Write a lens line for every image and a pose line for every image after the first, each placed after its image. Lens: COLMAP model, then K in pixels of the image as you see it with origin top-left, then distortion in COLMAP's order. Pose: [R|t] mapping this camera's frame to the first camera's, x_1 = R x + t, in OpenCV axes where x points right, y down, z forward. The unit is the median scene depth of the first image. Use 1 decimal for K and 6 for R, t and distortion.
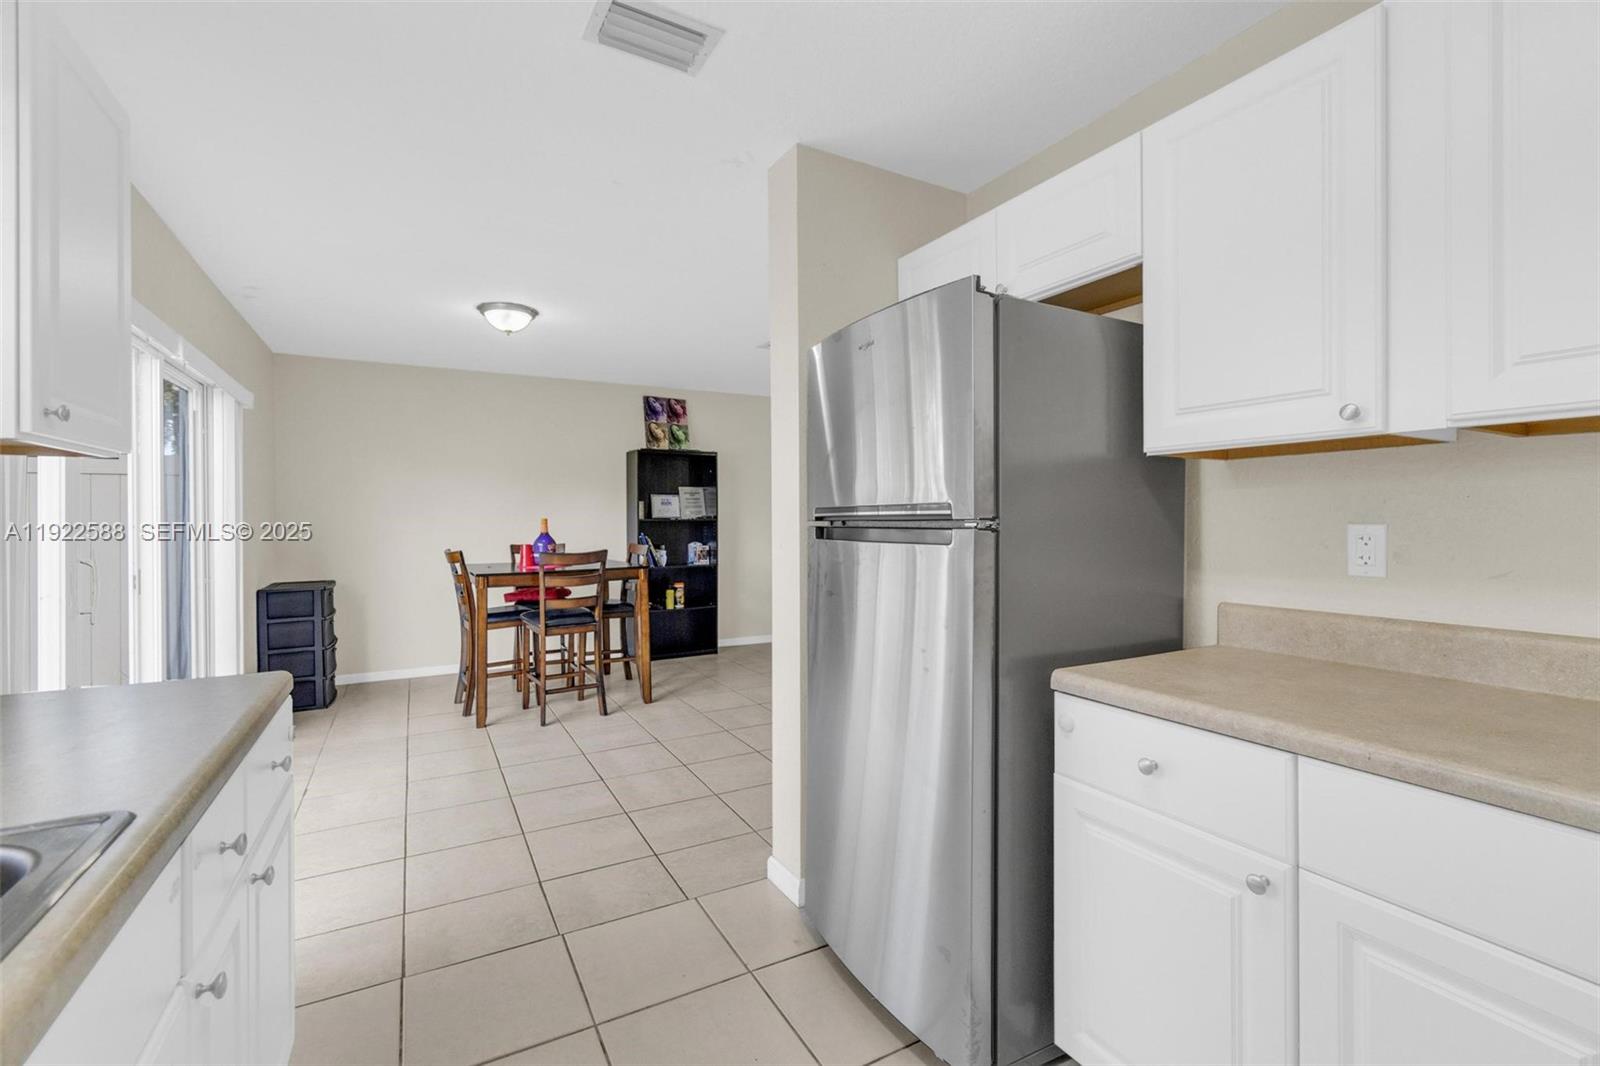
lens RADIAL K [[691.4, 0, 804.9], [0, 691.4, 528.1], [0, 0, 1]] dist [0.010508, 0.000162]
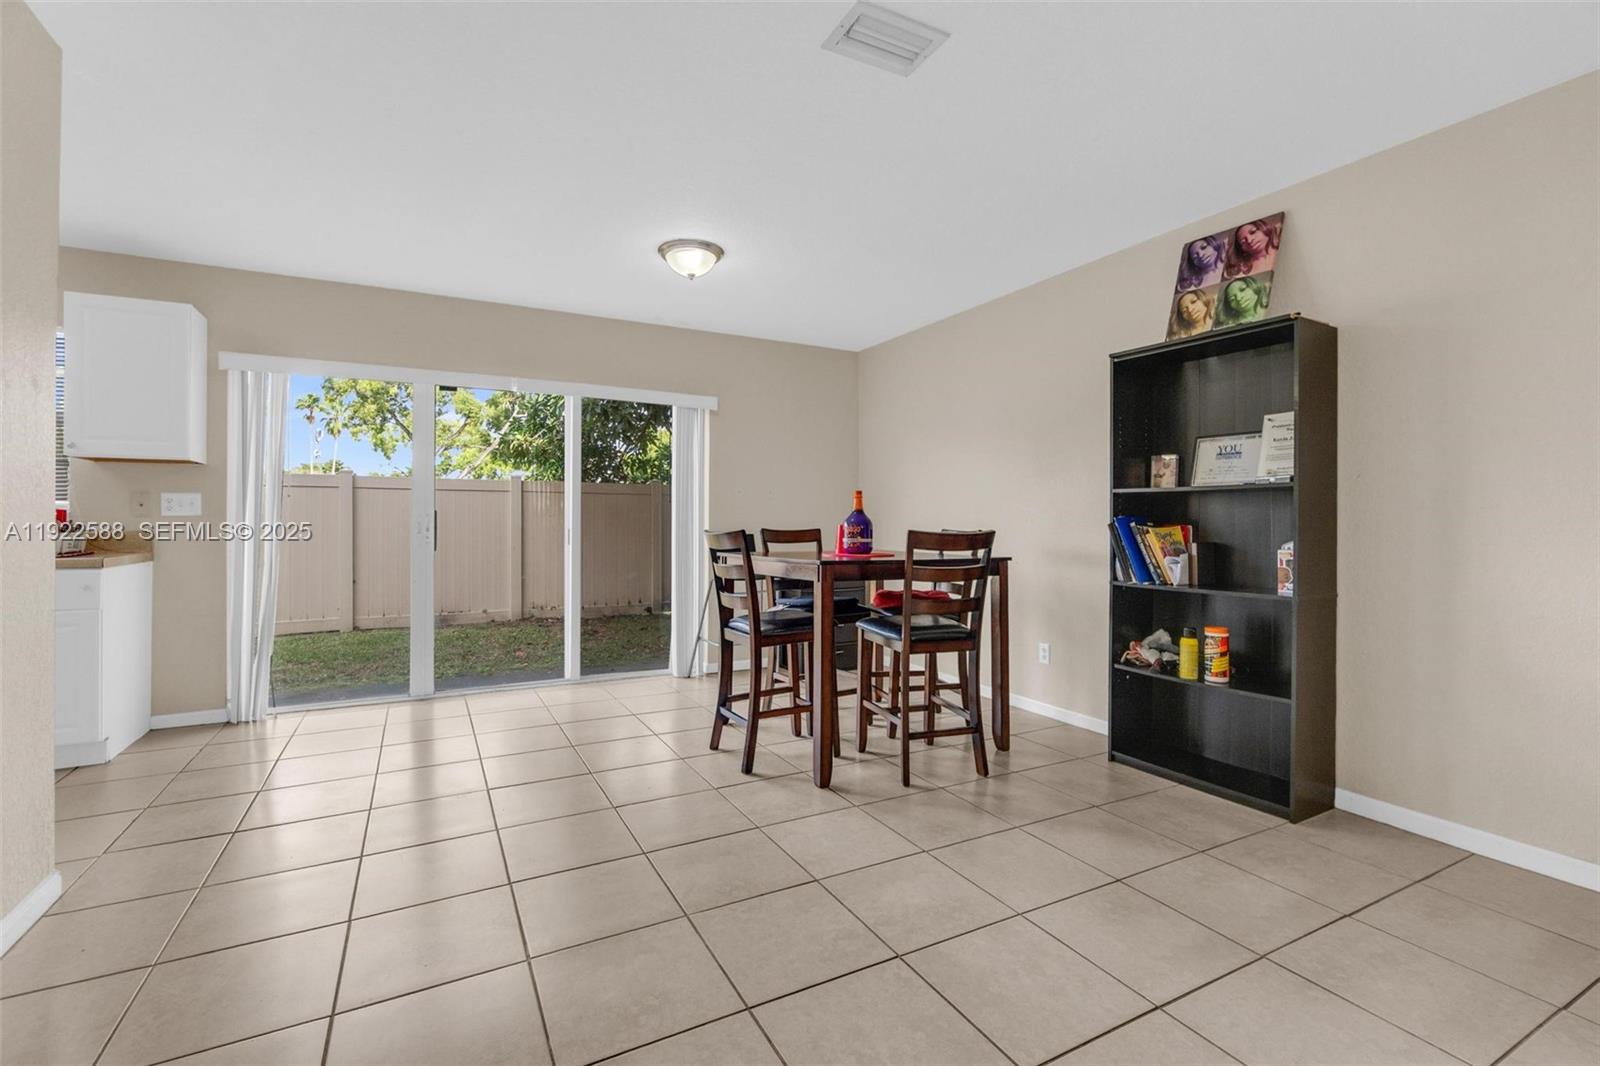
lens RADIAL K [[699.2, 0, 776.1], [0, 699.2, 516.7], [0, 0, 1]] dist [-0.000579, 0.000180]
pose [[-0.037816, 0.000566, -0.999285, 0.288153], [-0.017154, 0.999852, 0.001216, 0.011257], [0.999137, 0.017187, -0.037801, 0.729699]]
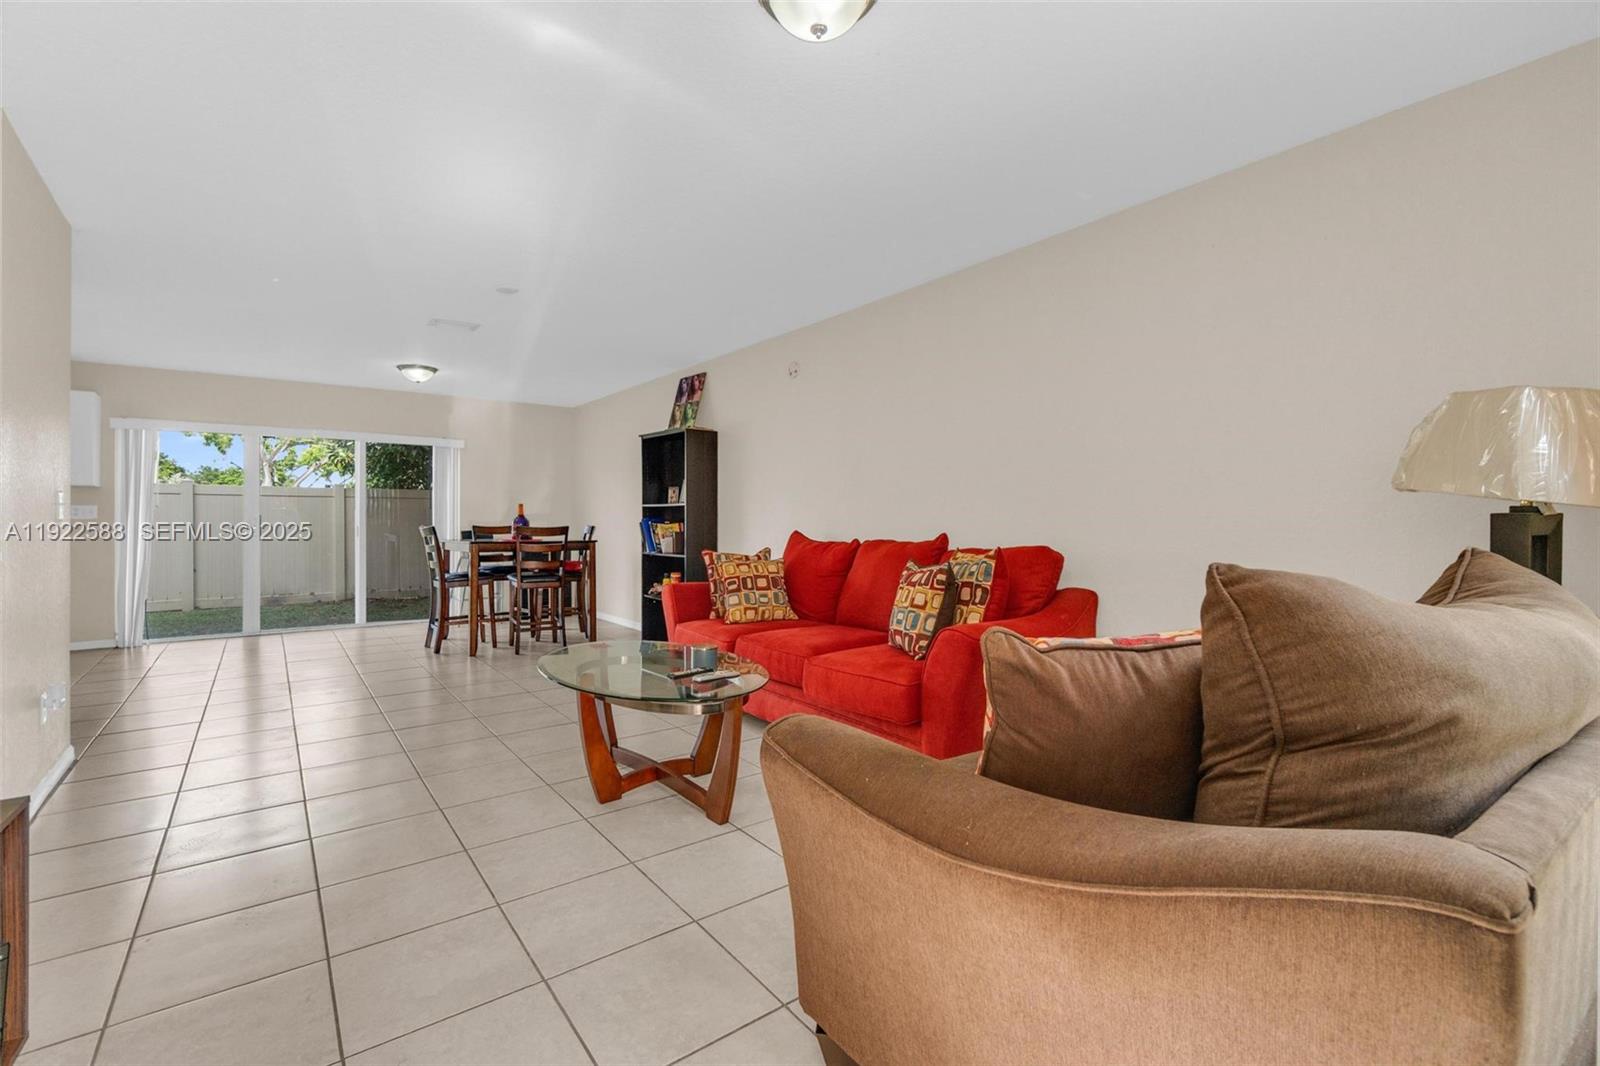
lens RADIAL K [[699.2, 0, 776.1], [0, 699.2, 516.7], [0, 0, 1]] dist [-0.000579, 0.000180]
pose [[0.125076, 0.003611, -0.992141, 0.775917], [-0.015562, 0.999878, 0.001677, 0.000341], [0.992025, 0.015230, 0.125117, 1.019043]]
